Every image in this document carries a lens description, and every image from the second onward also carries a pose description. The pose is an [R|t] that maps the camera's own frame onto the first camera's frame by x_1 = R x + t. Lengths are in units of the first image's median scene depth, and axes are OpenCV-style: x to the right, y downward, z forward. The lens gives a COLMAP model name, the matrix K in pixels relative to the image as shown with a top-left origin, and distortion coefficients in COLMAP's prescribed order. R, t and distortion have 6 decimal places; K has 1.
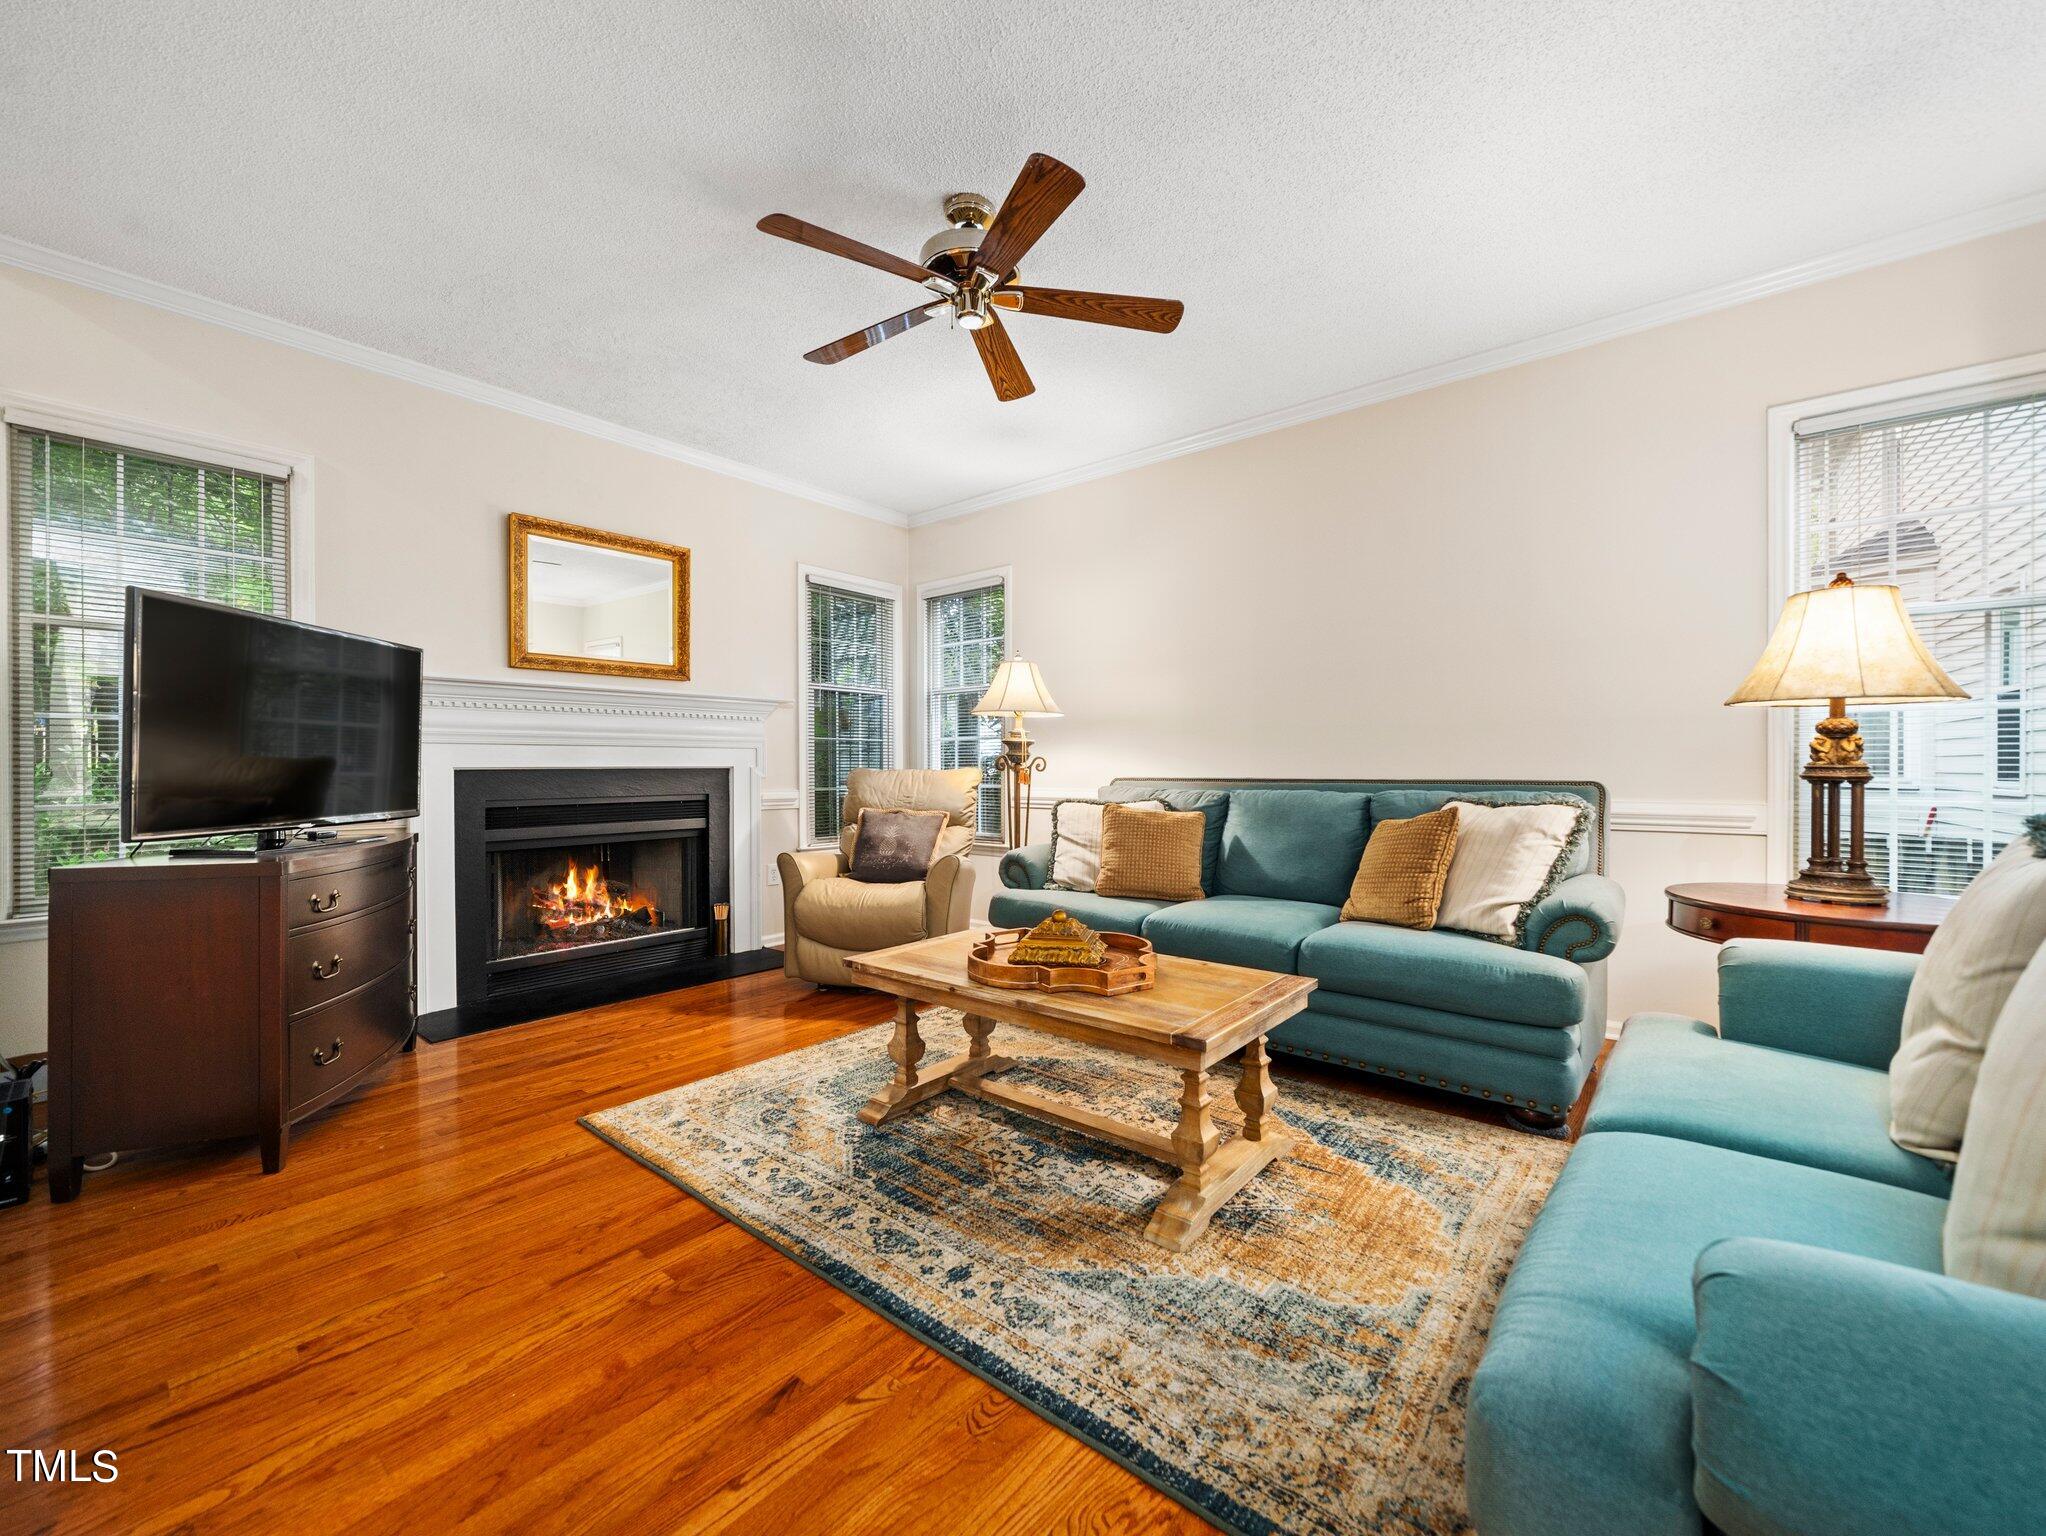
lens RADIAL K [[869.6, 0, 1023.0], [0, 869.6, 768.0], [0, 0, 1]] dist [0.001509, 0.000072]
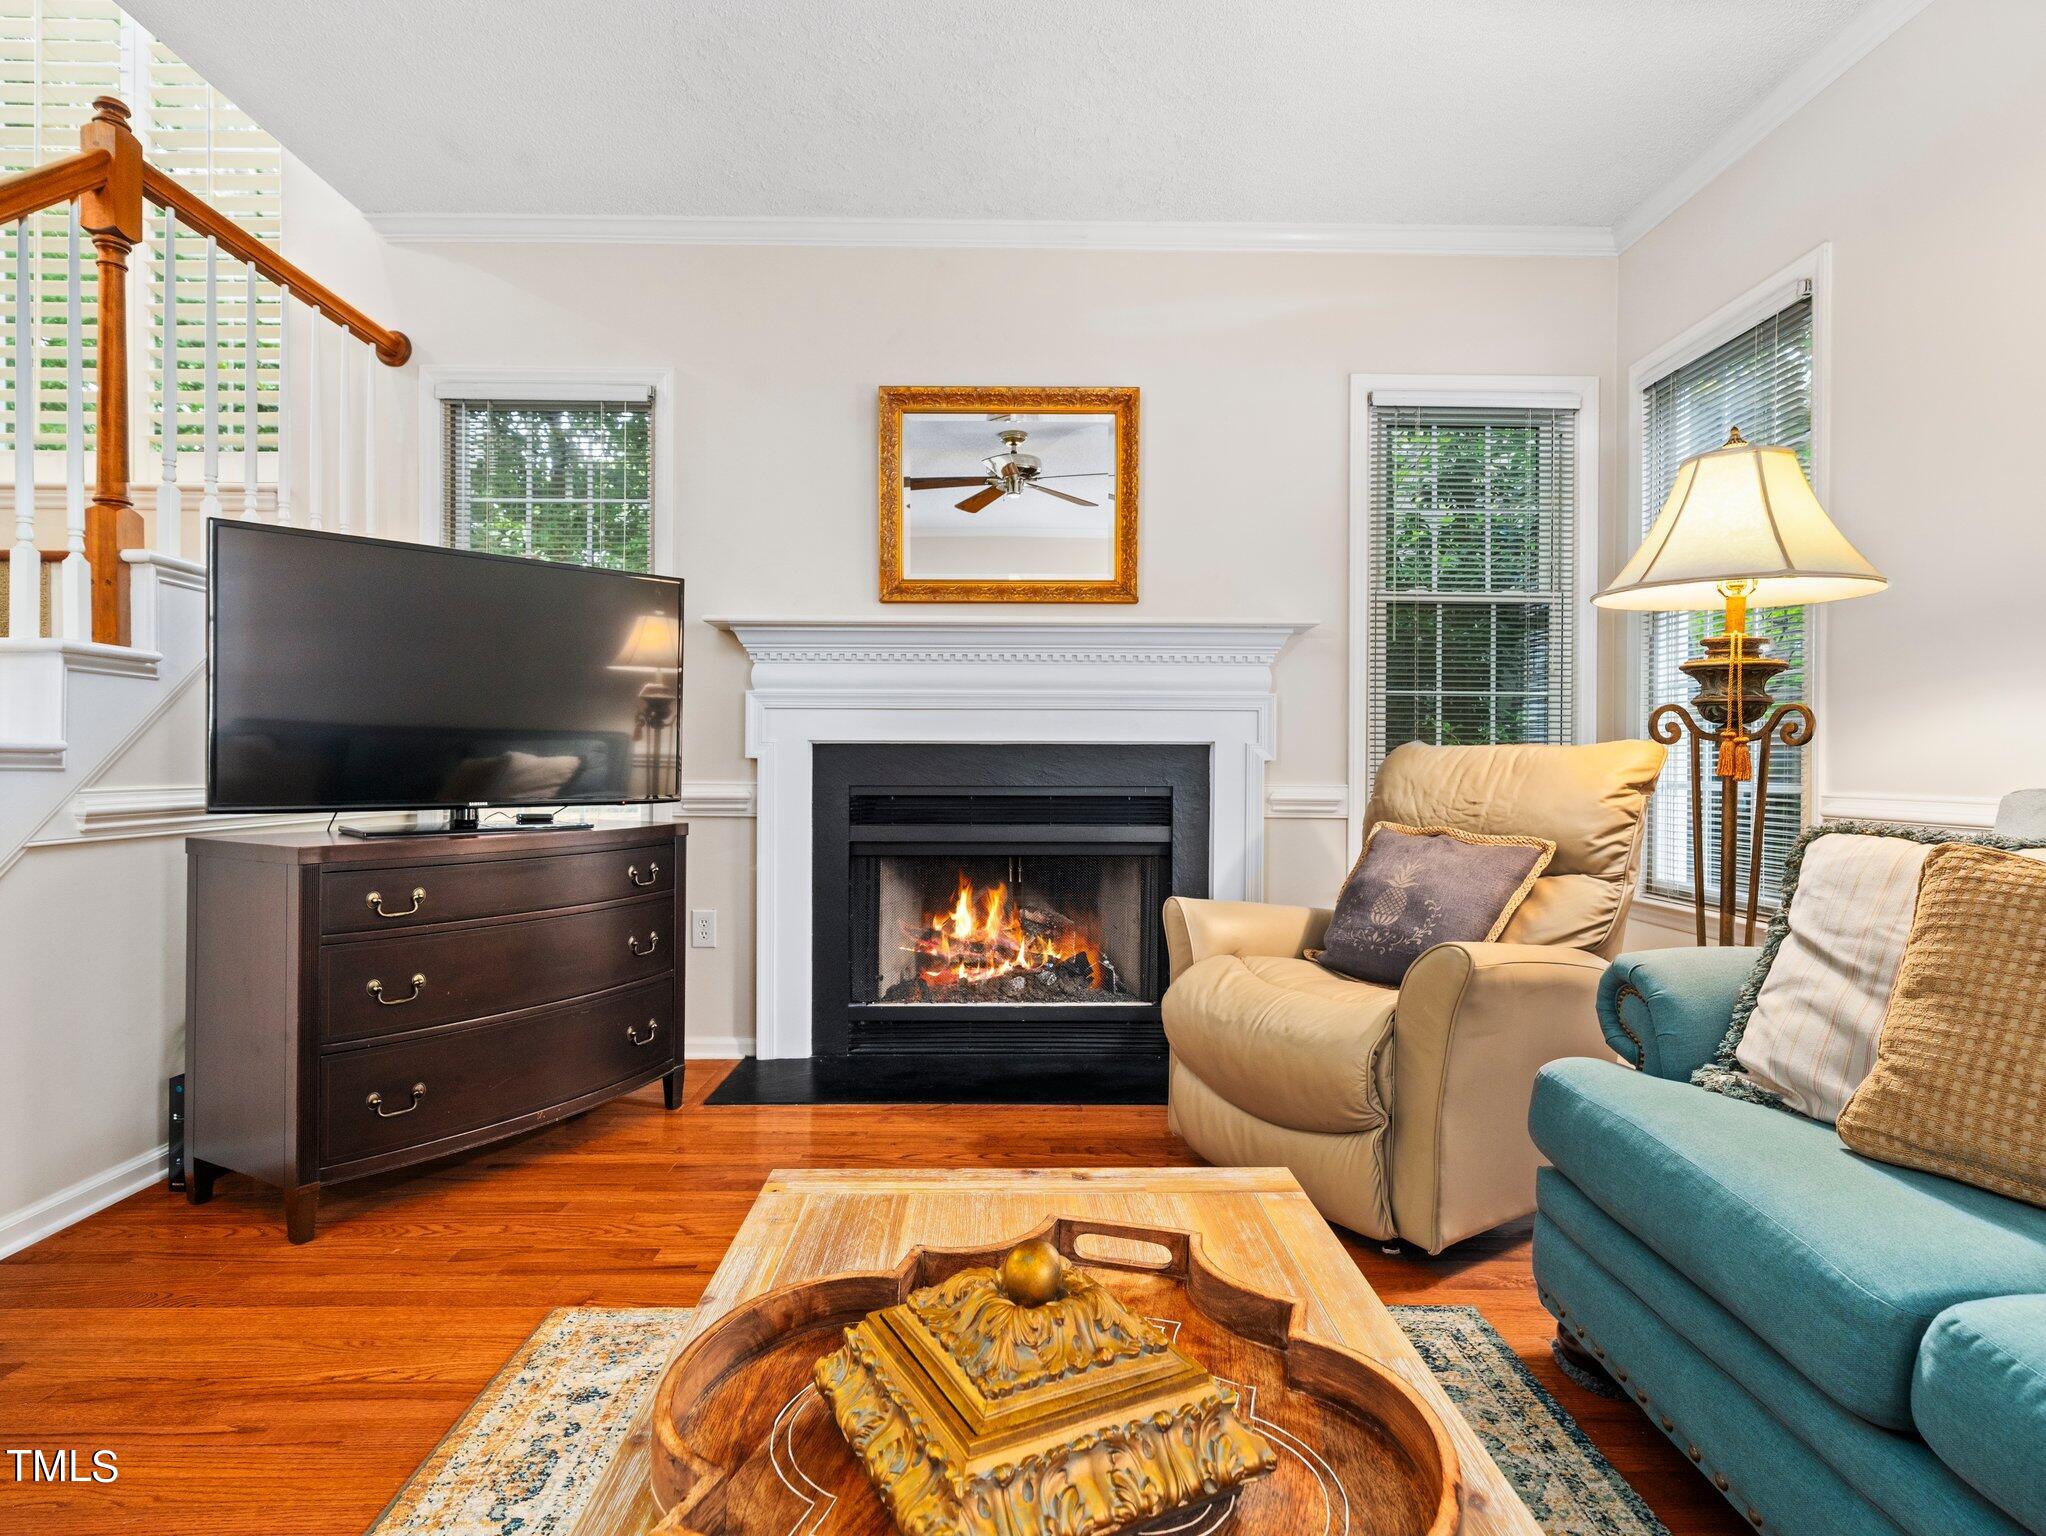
lens RADIAL K [[1091.7, 0, 1023.0], [0, 1091.7, 768.0], [0, 0, 1]] dist [0.003126, -0.001114]
pose [[0.641557, 0.011408, -0.766991, 0.166284], [-0.007193, 0.999935, 0.008856, 0.011547], [0.767042, -0.000164, 0.641597, 0.461957]]
